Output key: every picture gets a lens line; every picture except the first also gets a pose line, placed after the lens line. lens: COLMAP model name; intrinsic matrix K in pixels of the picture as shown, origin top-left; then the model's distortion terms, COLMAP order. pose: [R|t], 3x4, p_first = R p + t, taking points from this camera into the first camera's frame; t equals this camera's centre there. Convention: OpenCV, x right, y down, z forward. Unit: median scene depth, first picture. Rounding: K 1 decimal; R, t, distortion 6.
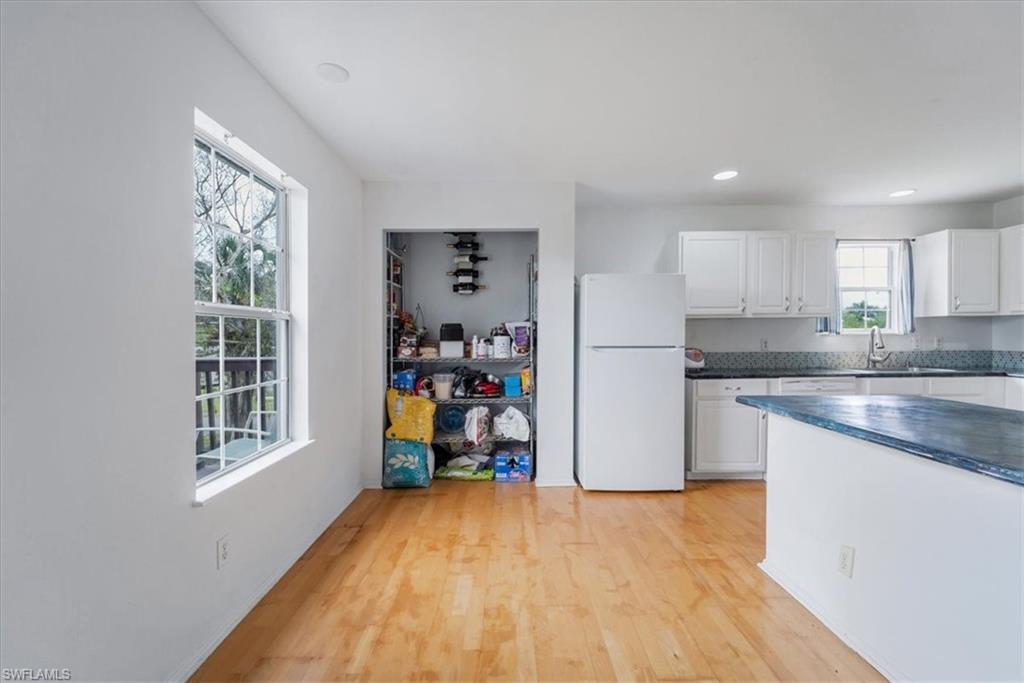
lens RADIAL K [[423.0, 0, 509.5], [0, 423.0, 338.7], [0, 0, 1]] dist [-0.000552, 0.000214]
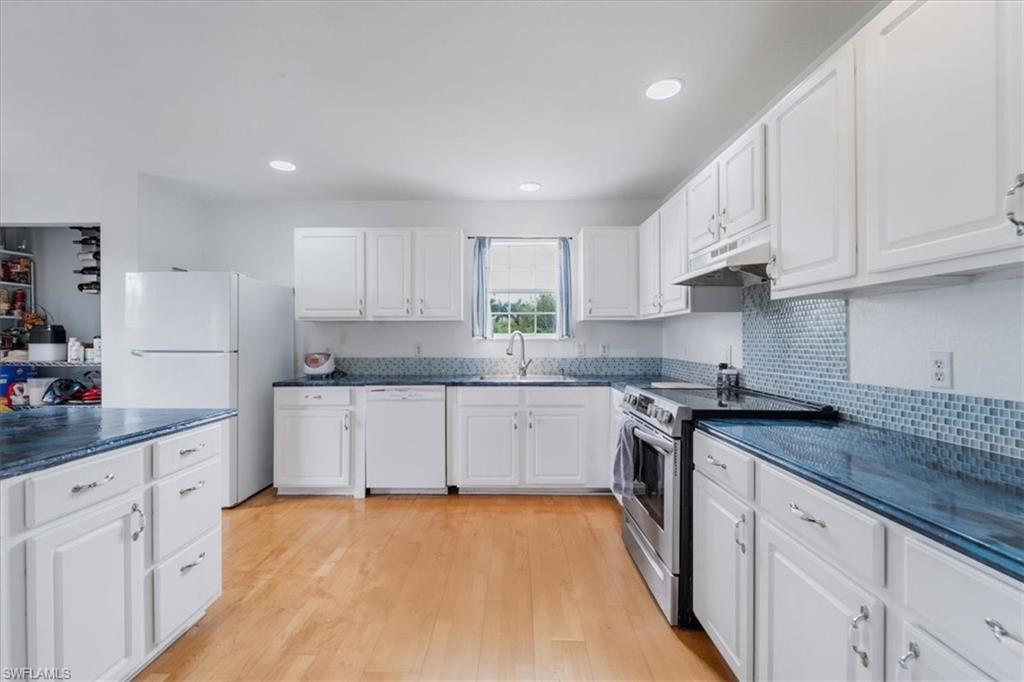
lens RADIAL K [[423.0, 0, 512.3], [0, 423.0, 343.0], [0, 0, 1]] dist [-0.000552, 0.000214]
pose [[0.999930, 0.007138, -0.009455, 0.845938], [-0.007079, 0.999956, 0.006213, -0.008456], [0.009498, -0.006145, 0.999936, 0.068821]]
